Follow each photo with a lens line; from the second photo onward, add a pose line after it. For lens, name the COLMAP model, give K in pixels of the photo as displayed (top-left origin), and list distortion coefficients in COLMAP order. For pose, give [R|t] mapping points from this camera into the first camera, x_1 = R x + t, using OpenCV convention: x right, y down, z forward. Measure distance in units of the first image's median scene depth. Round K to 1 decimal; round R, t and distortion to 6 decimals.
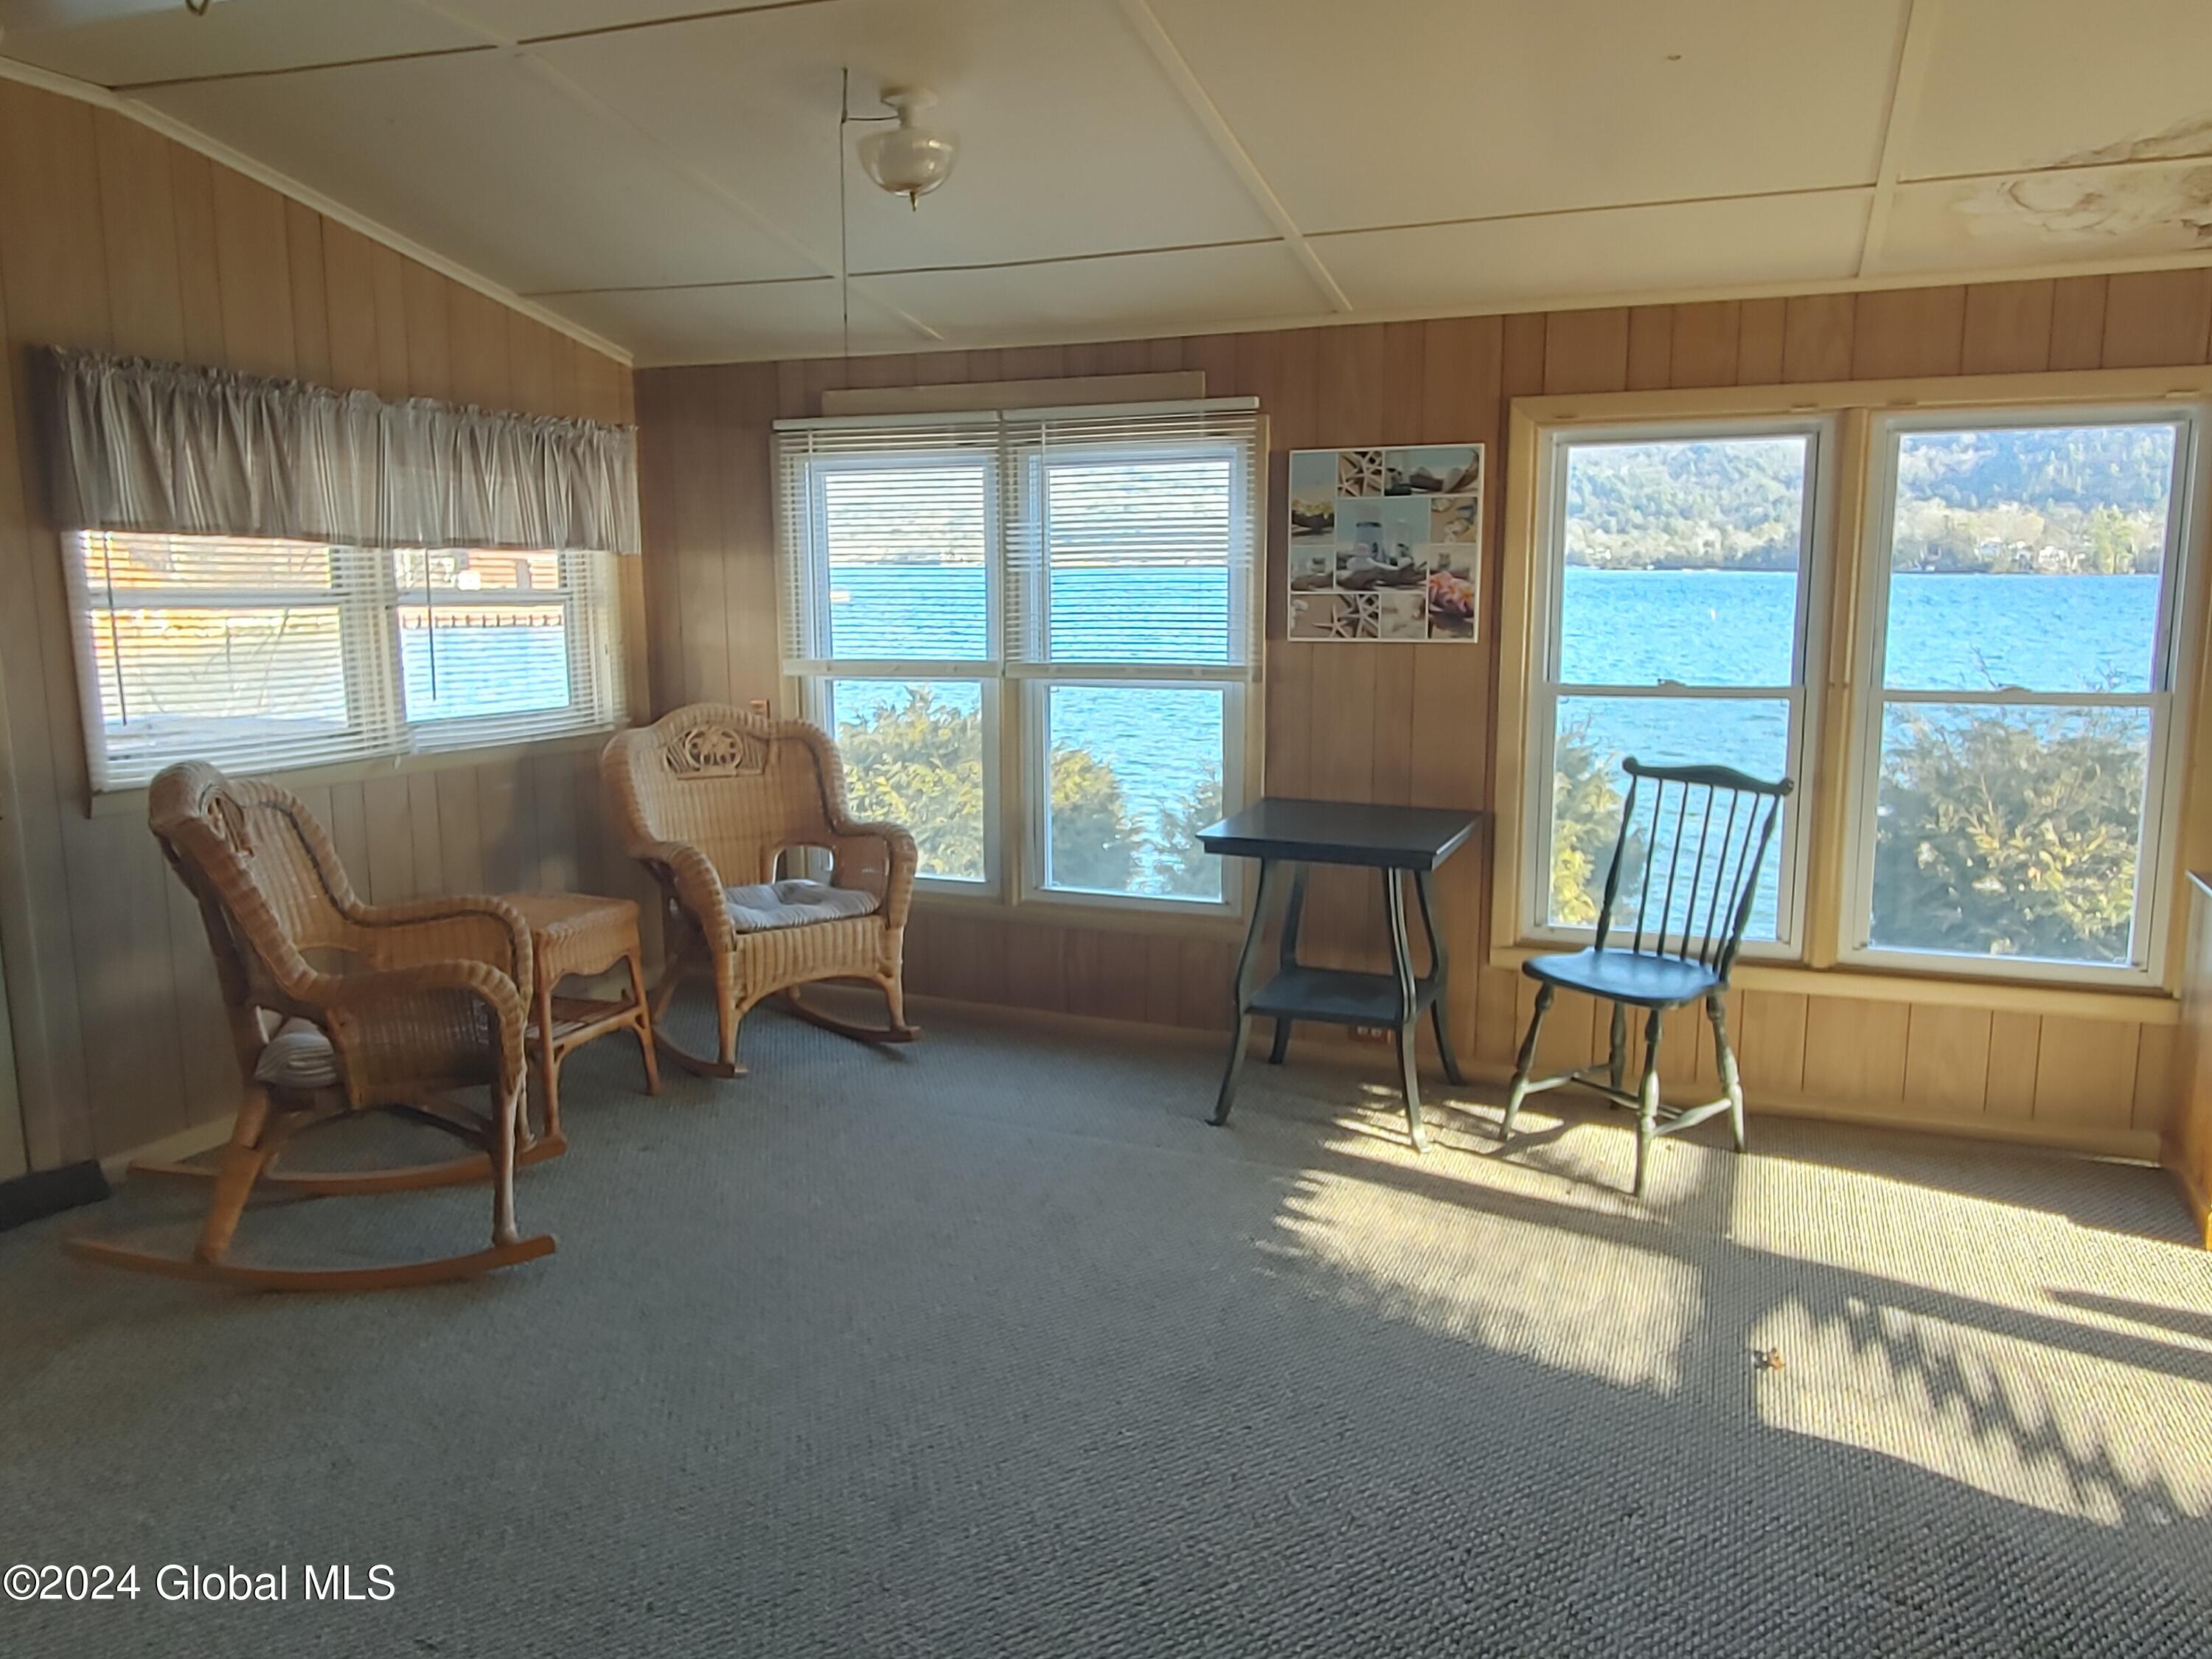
lens RADIAL K [[1555.2, 0, 1093.5], [0, 1555.2, 832.3], [0, 0, 1]] dist [0.008999, -0.017068]
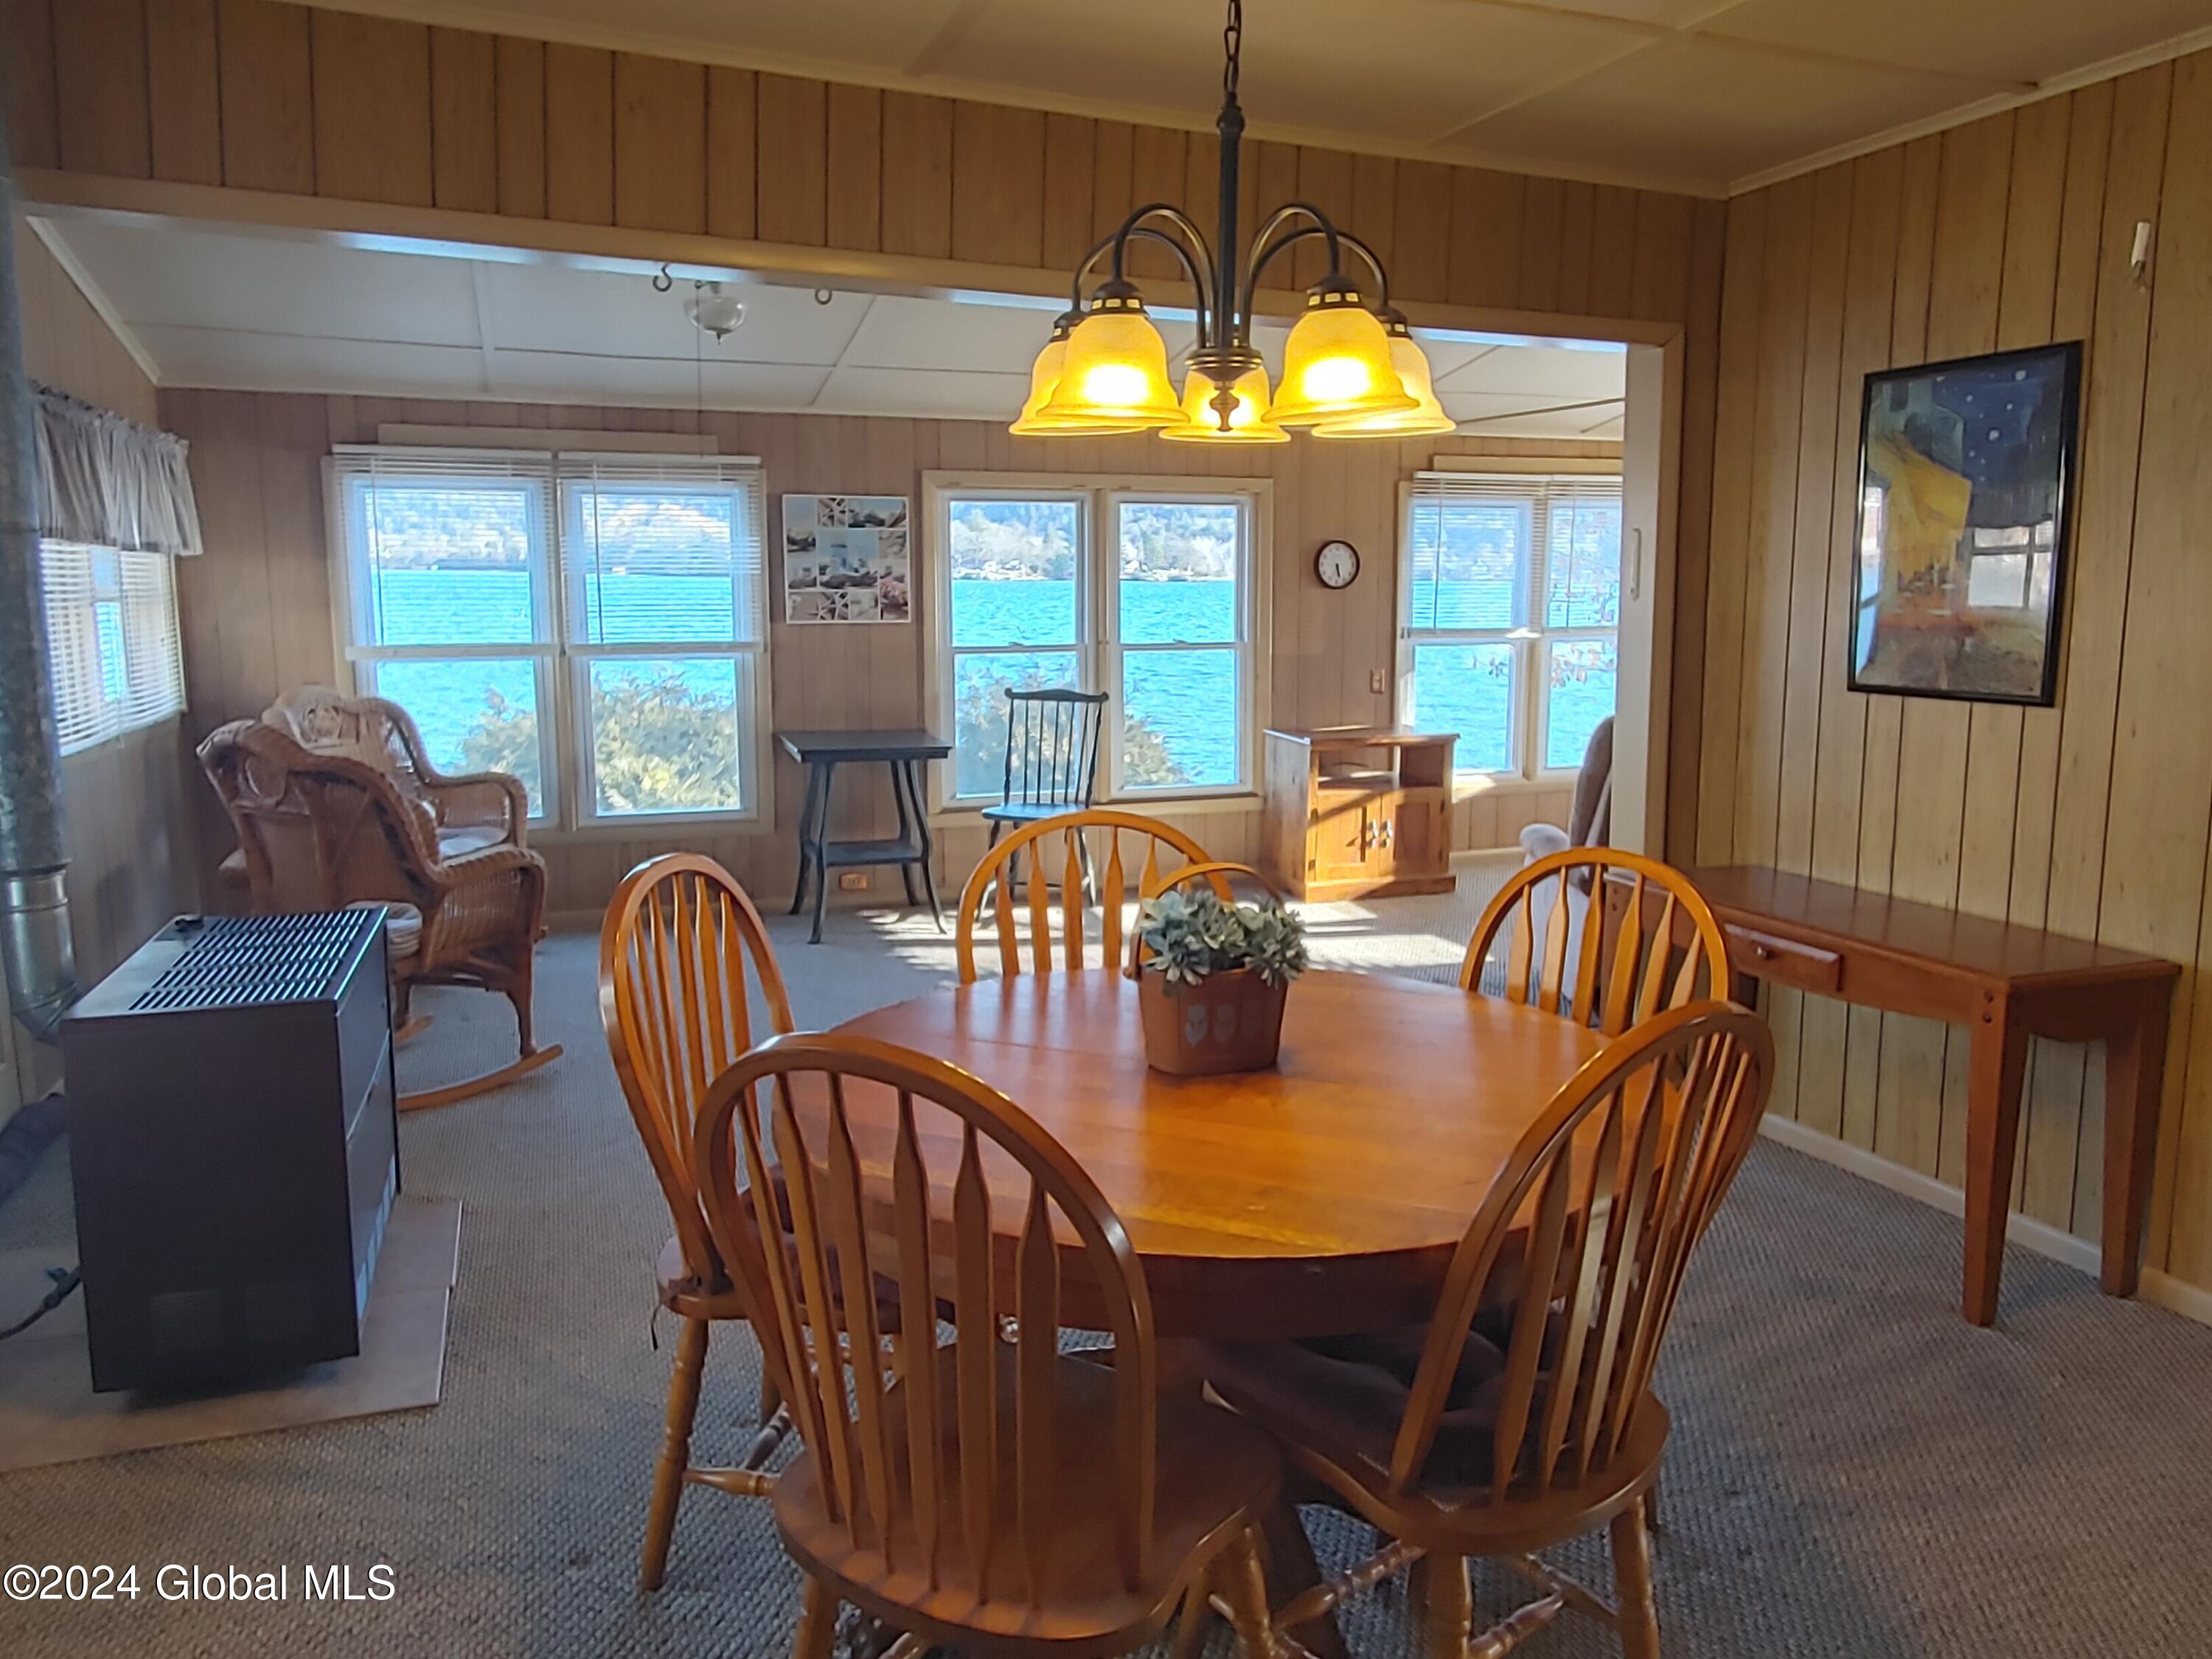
lens RADIAL K [[1555.2, 0, 1069.1], [0, 1555.2, 818.0], [0, 0, 1]] dist [0.008999, -0.017068]
pose [[0.745282, -0.095730, 0.659841, -0.680203], [0.101688, 0.994382, 0.029410, 0.045176], [-0.658949, 0.045179, 0.750830, -0.279113]]
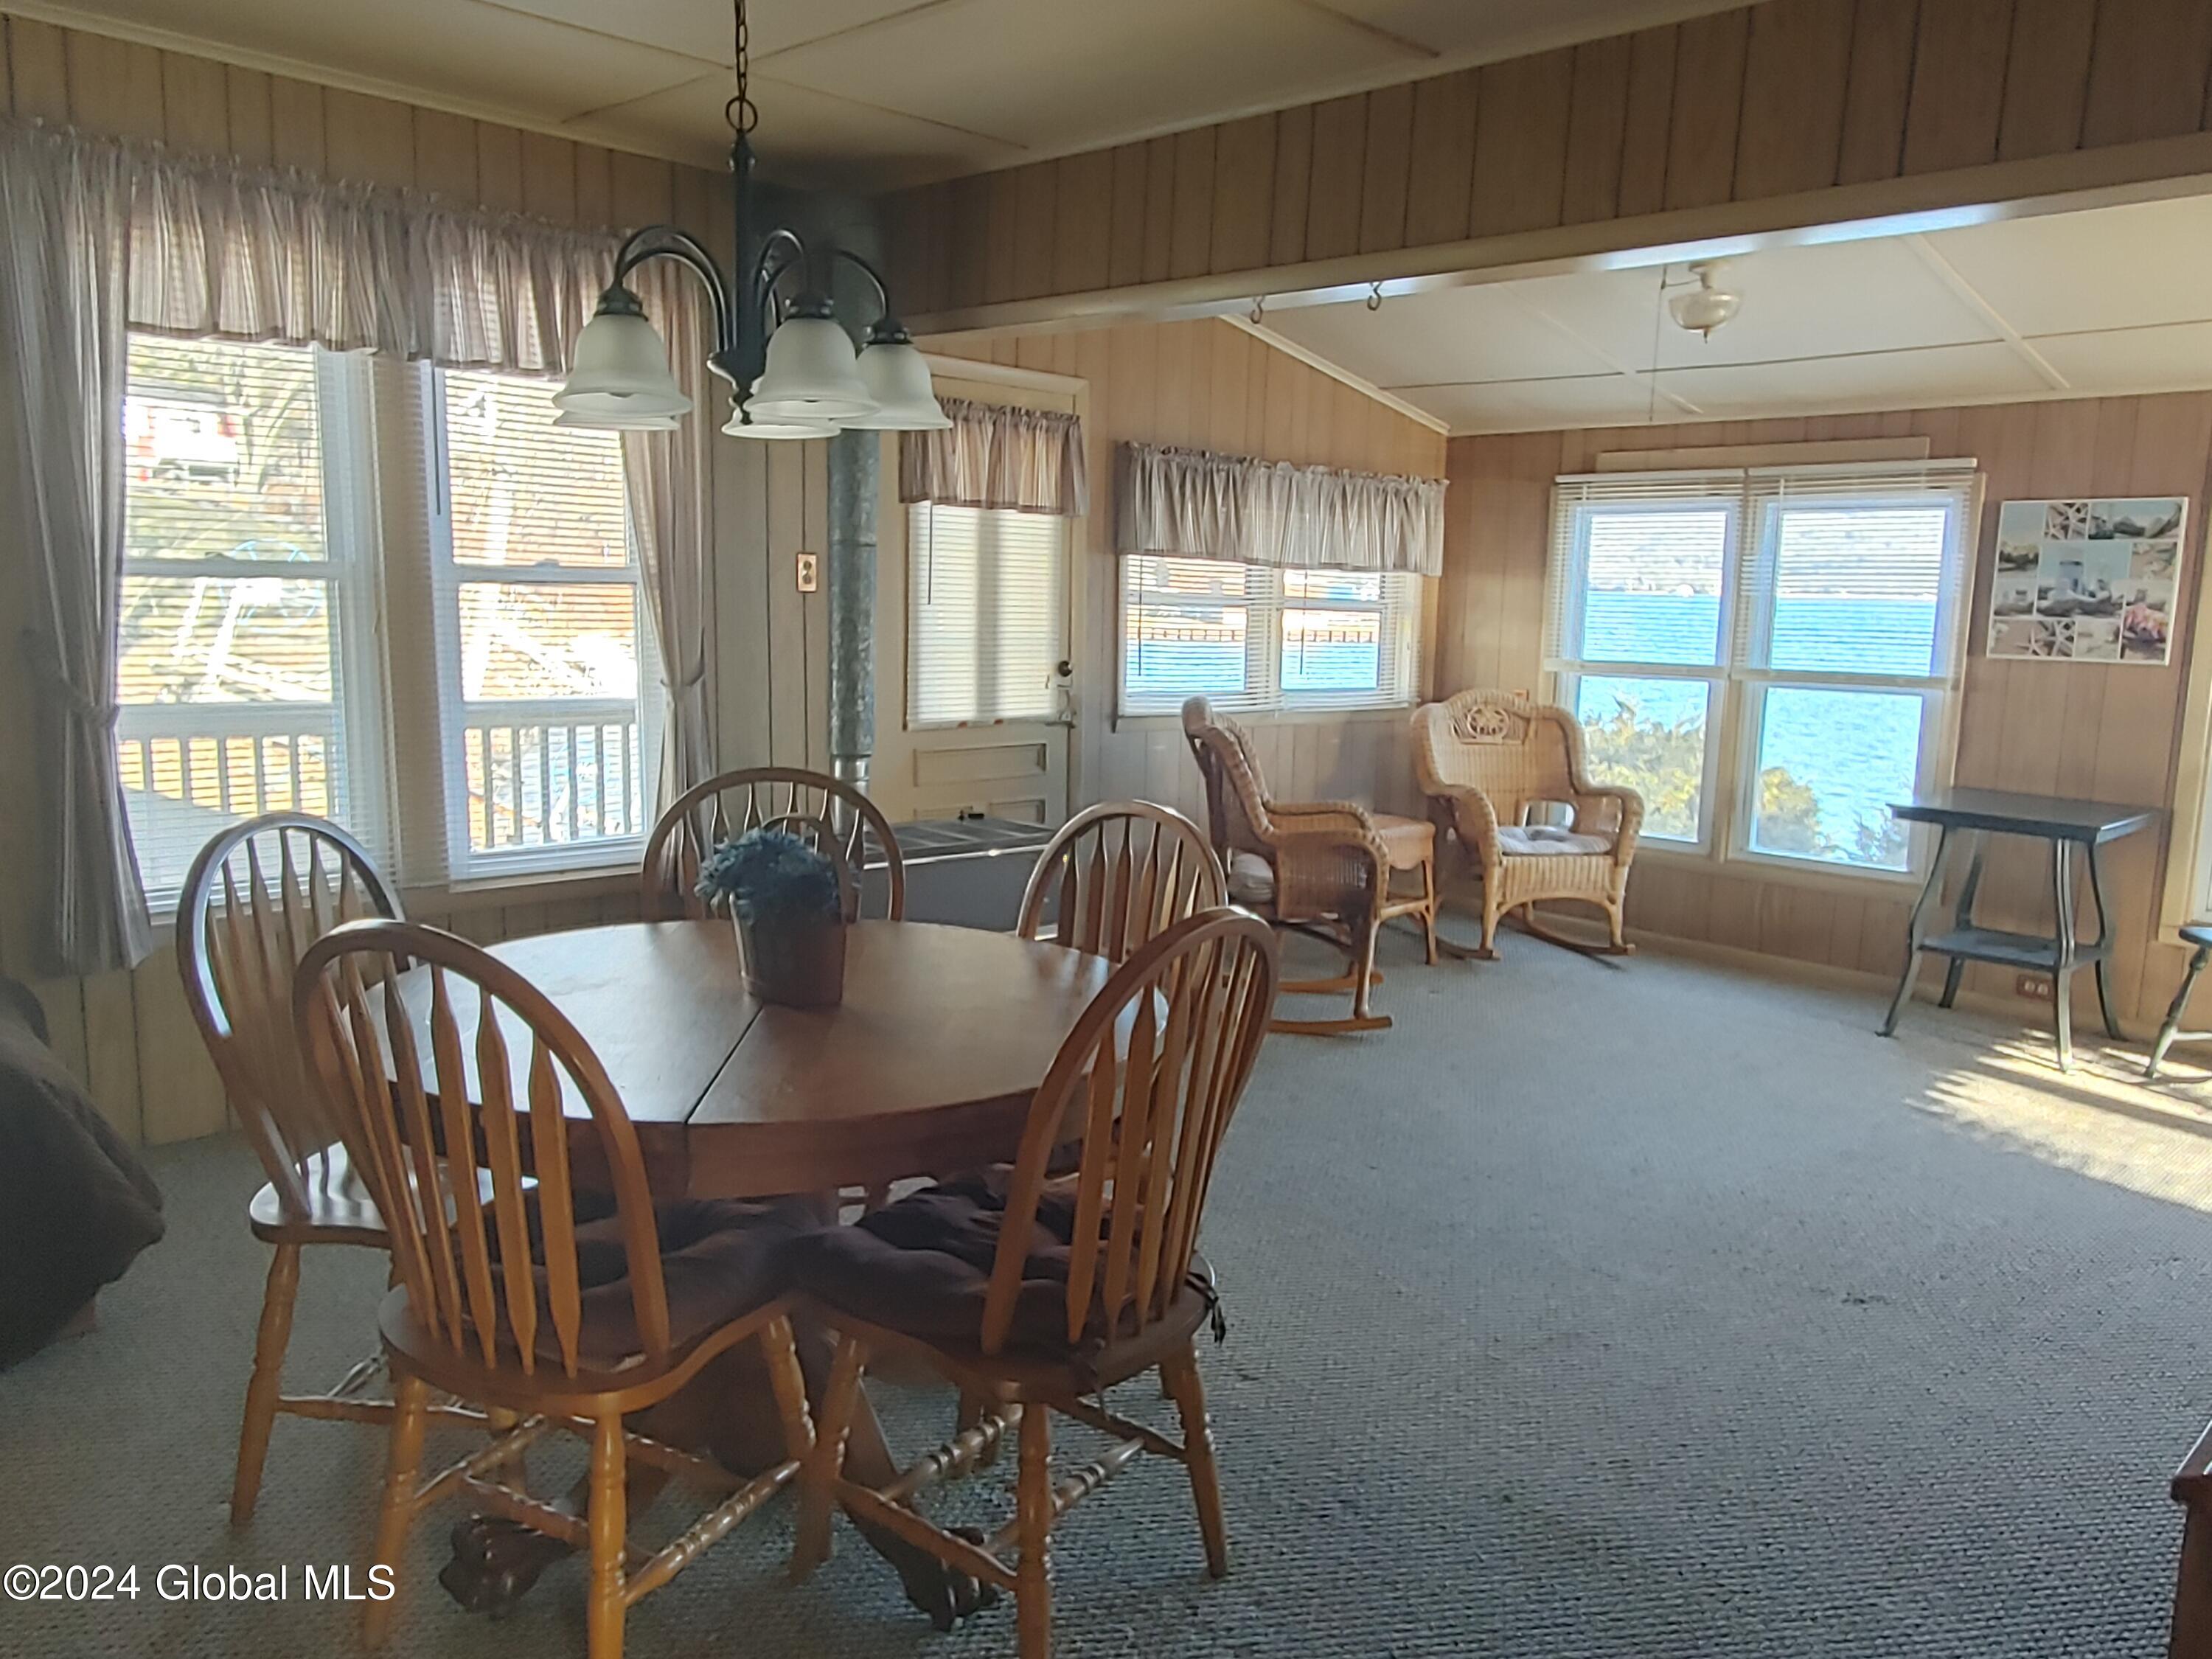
lens RADIAL K [[1555.2, 0, 1086.7], [0, 1555.2, 824.0], [0, 0, 1]] dist [0.008999, -0.017068]
pose [[0.909925, 0.084062, -0.406165, -0.009867], [-0.091831, 0.995775, 0.000363, 0.071621], [0.404479, 0.036968, 0.913800, -0.395505]]
